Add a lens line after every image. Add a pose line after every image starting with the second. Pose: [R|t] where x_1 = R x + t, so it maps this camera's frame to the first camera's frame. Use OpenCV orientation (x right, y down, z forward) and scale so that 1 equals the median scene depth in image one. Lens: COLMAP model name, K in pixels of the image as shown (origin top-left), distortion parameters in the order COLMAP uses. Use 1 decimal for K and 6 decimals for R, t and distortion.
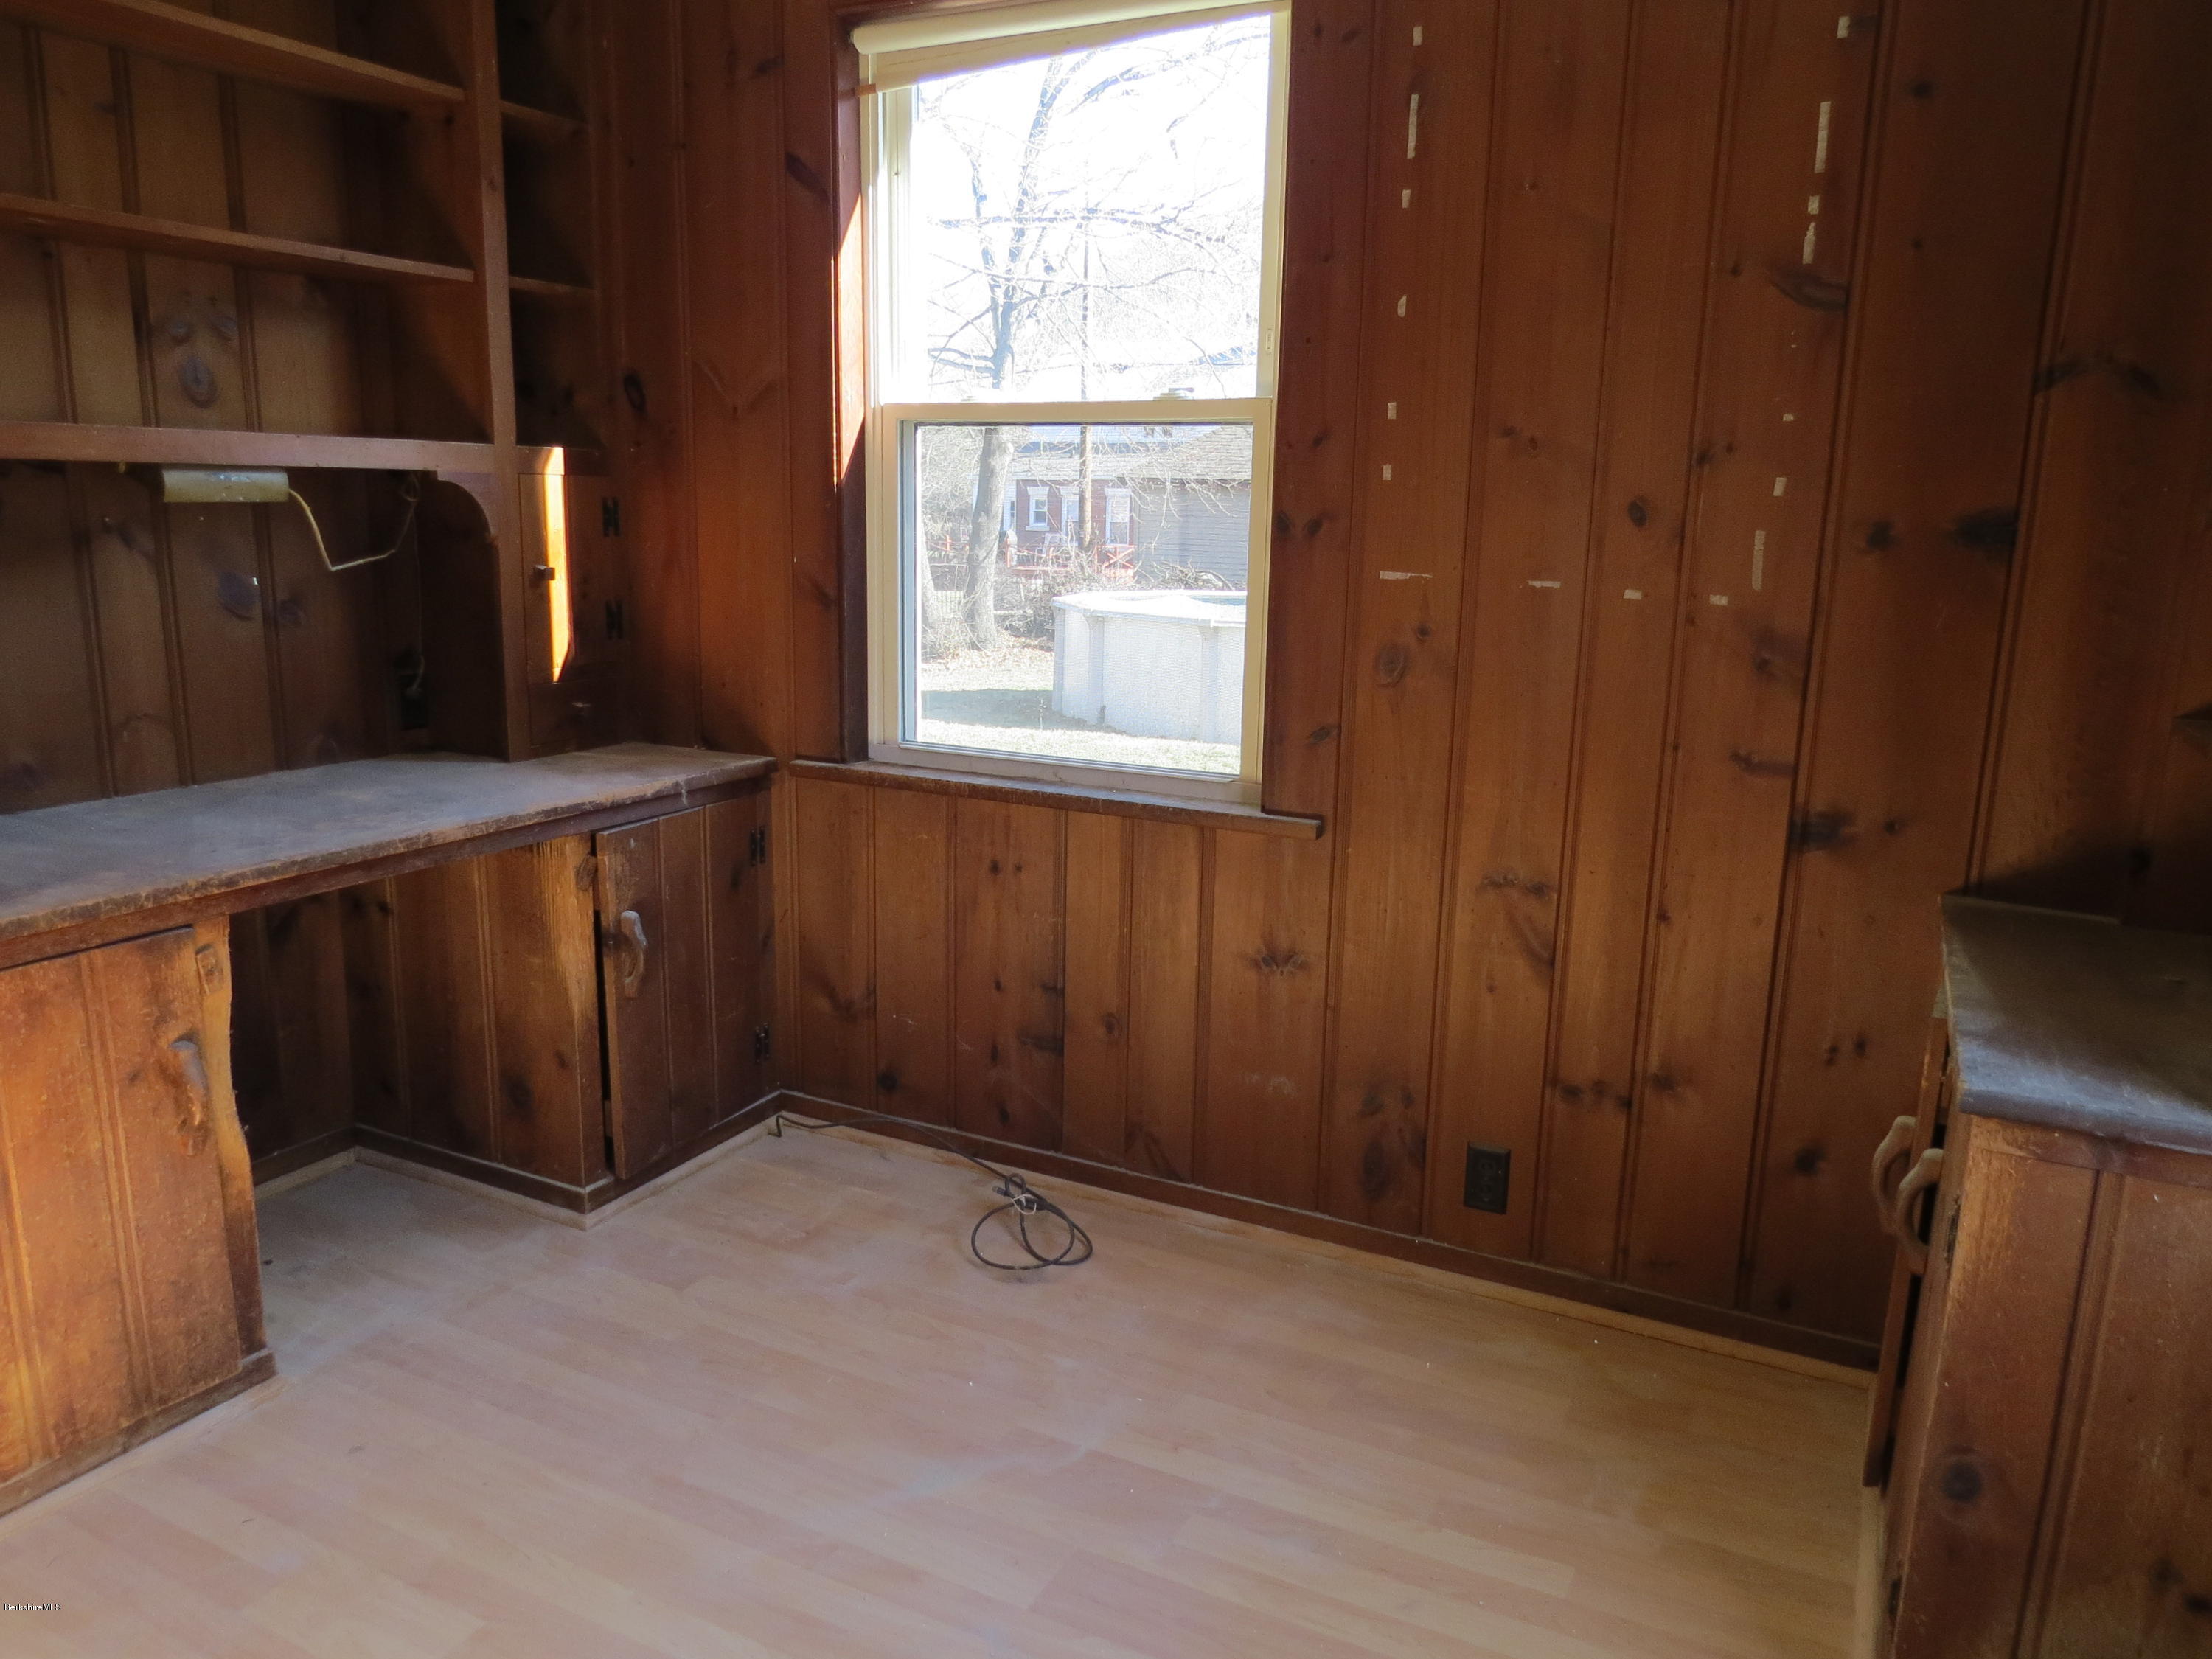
lens RADIAL K [[1580.3, 0, 1094.6], [0, 1580.3, 826.9], [0, 0, 1]] dist [-0.027202, 0.017070]
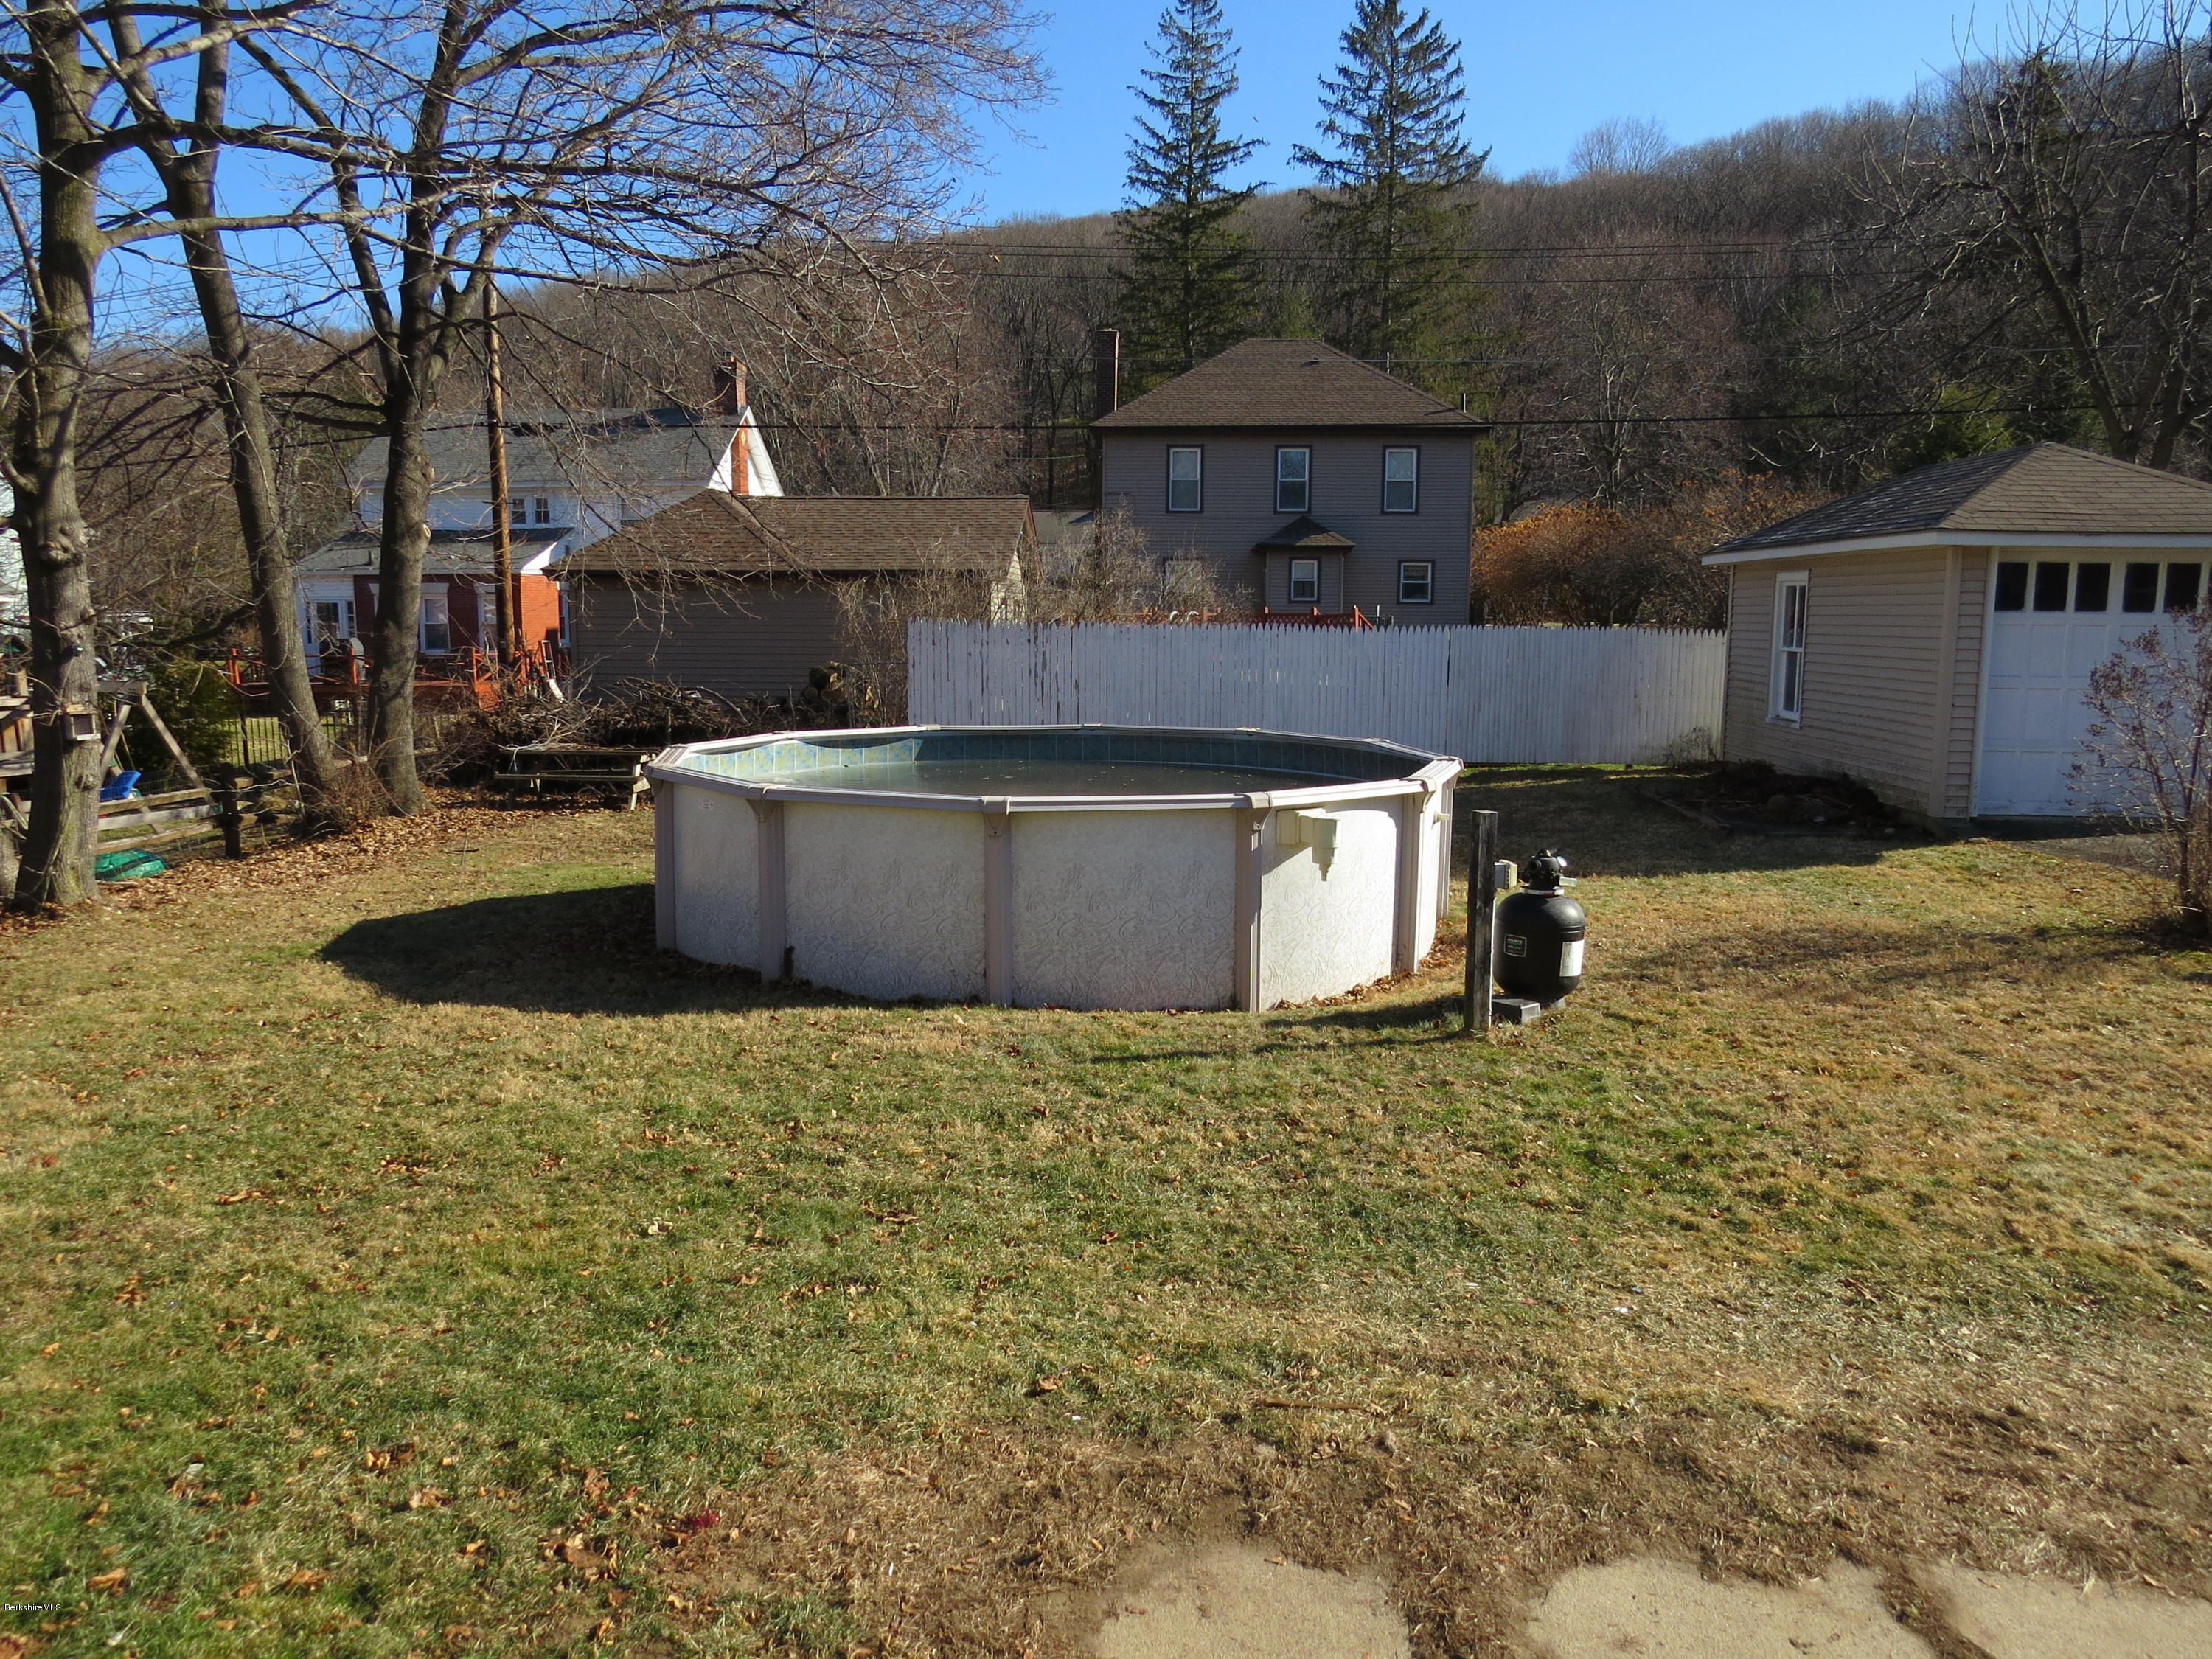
lens RADIAL K [[1580.3, 0, 1107.2], [0, 1580.3, 818.2], [0, 0, 1]] dist [-0.027202, 0.017070]
pose [[0.909432, -0.072981, 0.409398, -0.073674], [0.097620, 0.994436, -0.039579, -0.052770], [-0.404232, 0.075960, 0.911497, 0.235991]]
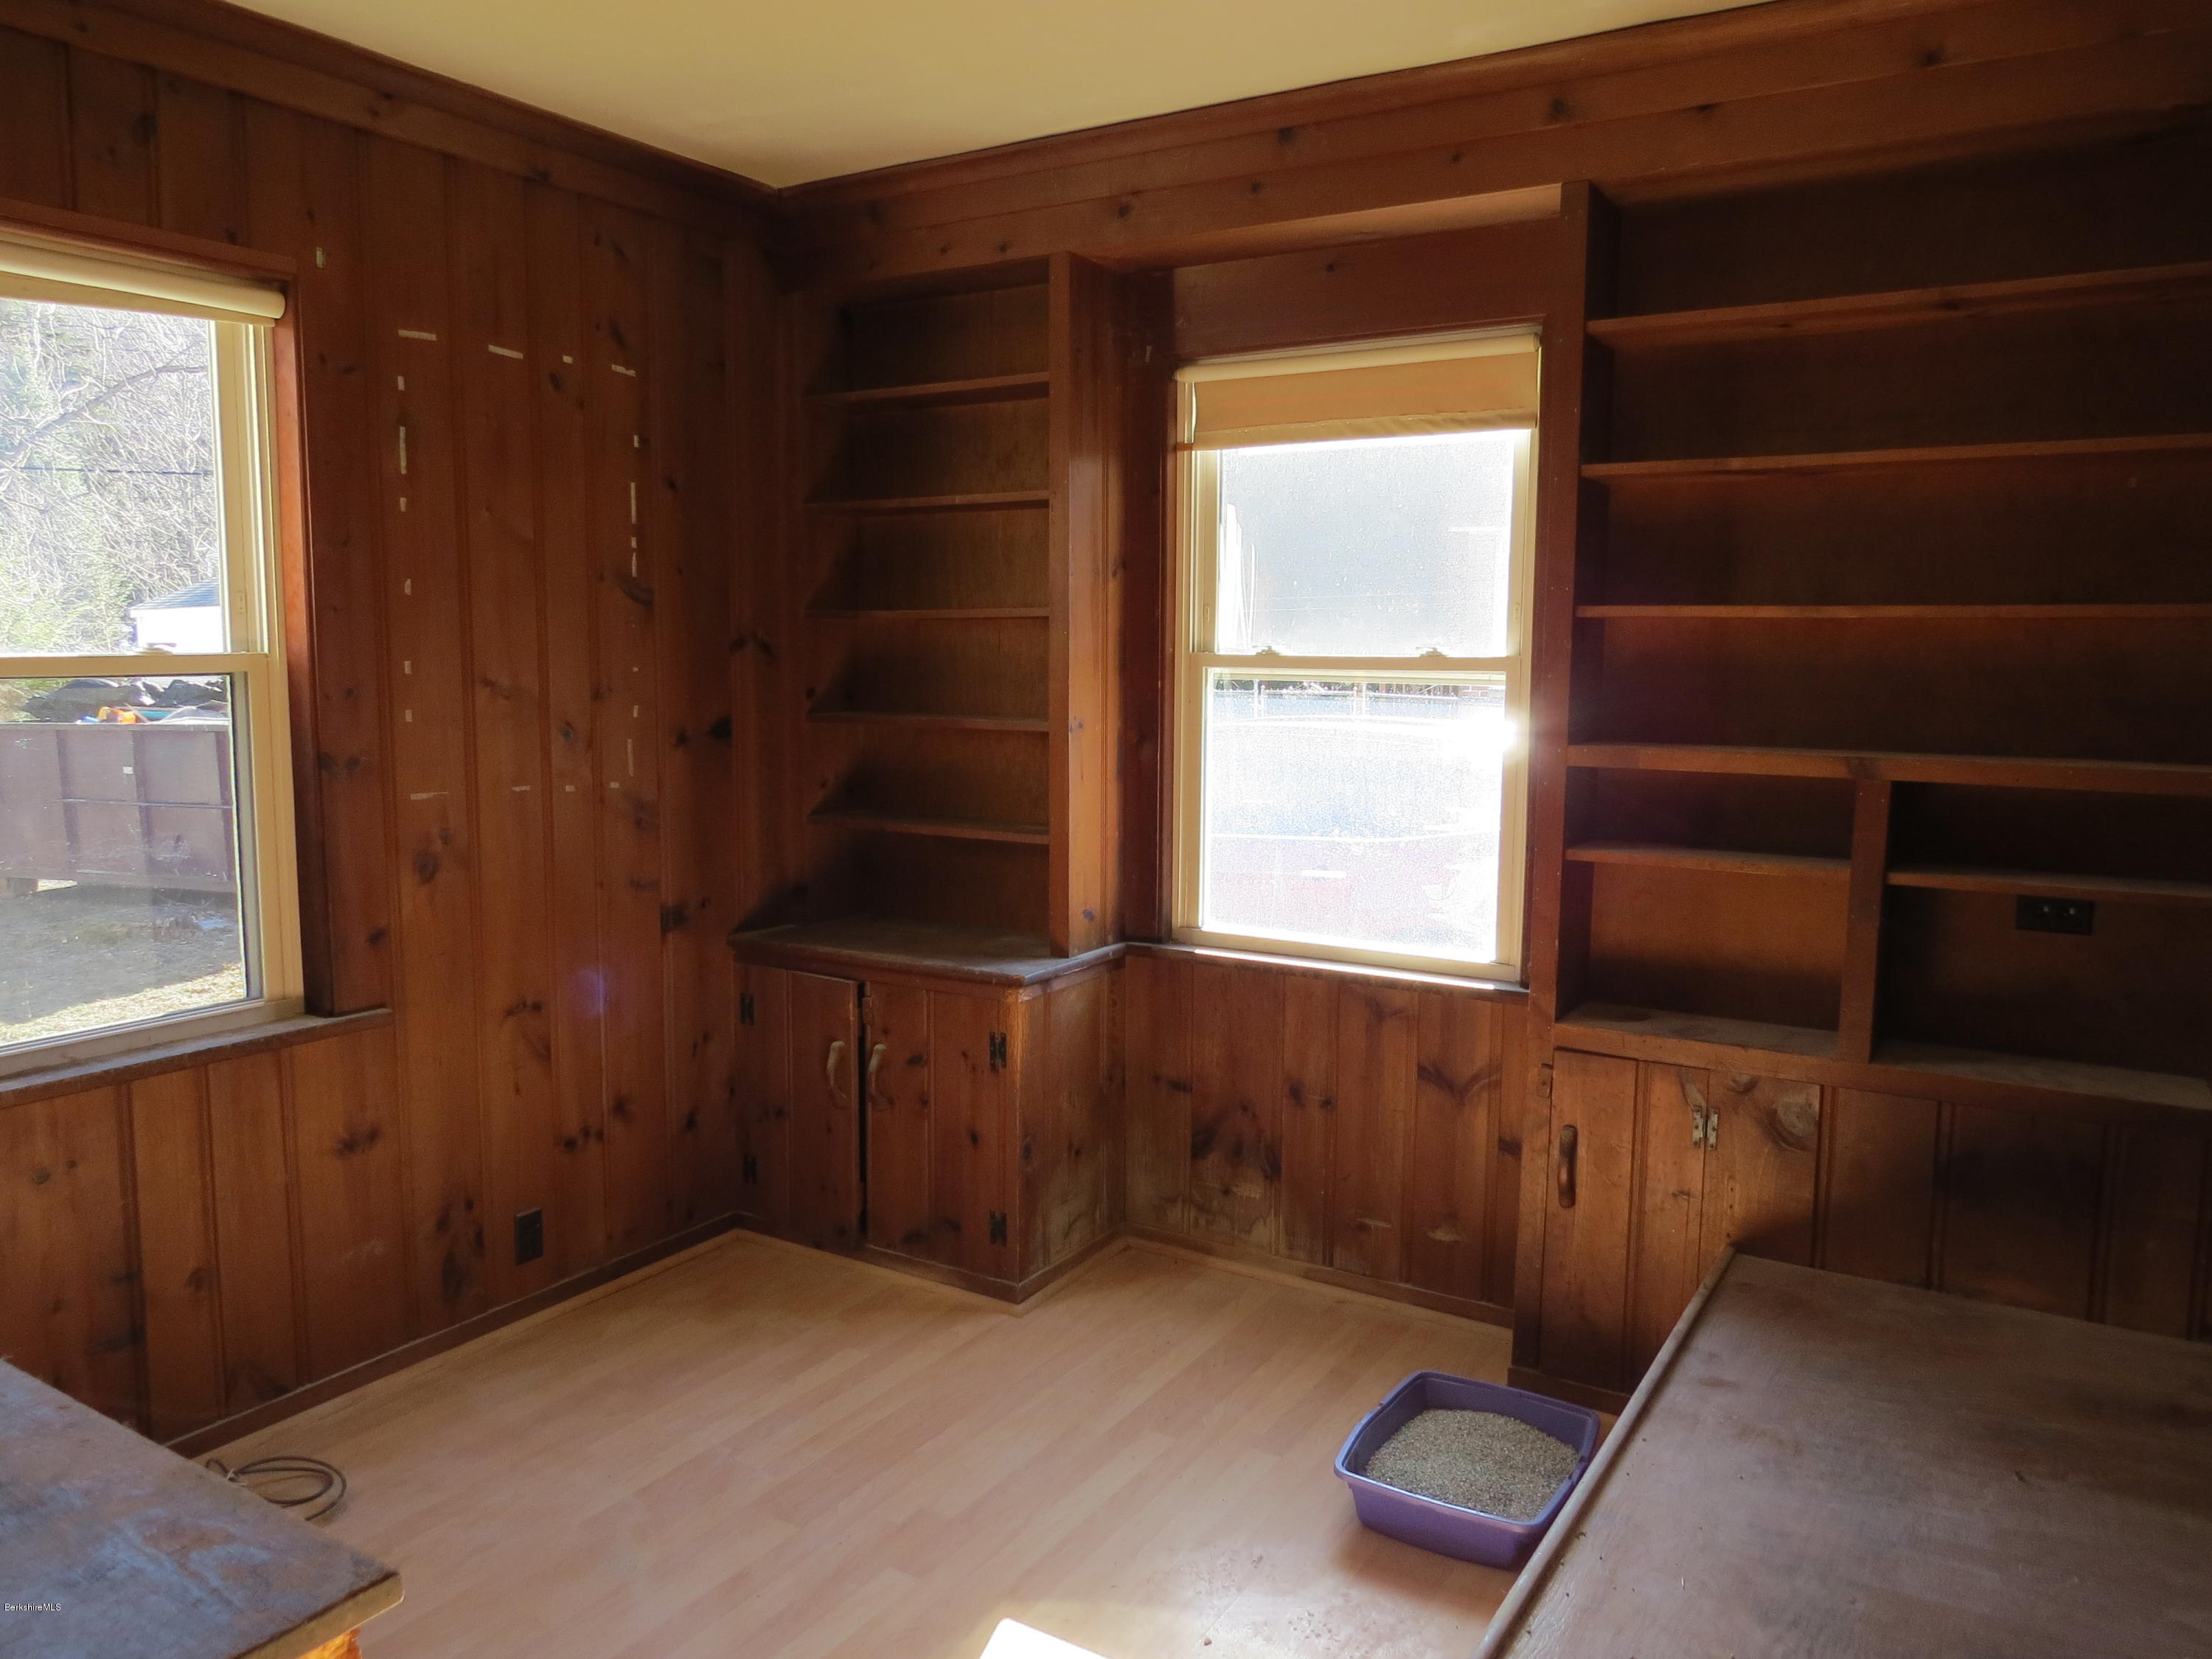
lens RADIAL K [[1580.3, 0, 1108.3], [0, 1580.3, 828.9], [0, 0, 1]] dist [-0.027202, 0.017070]
pose [[0.077467, -0.138978, 0.987261, -0.933172], [0.197061, 0.972835, 0.121485, -0.165975], [-0.977326, 0.185139, 0.102750, 0.321069]]
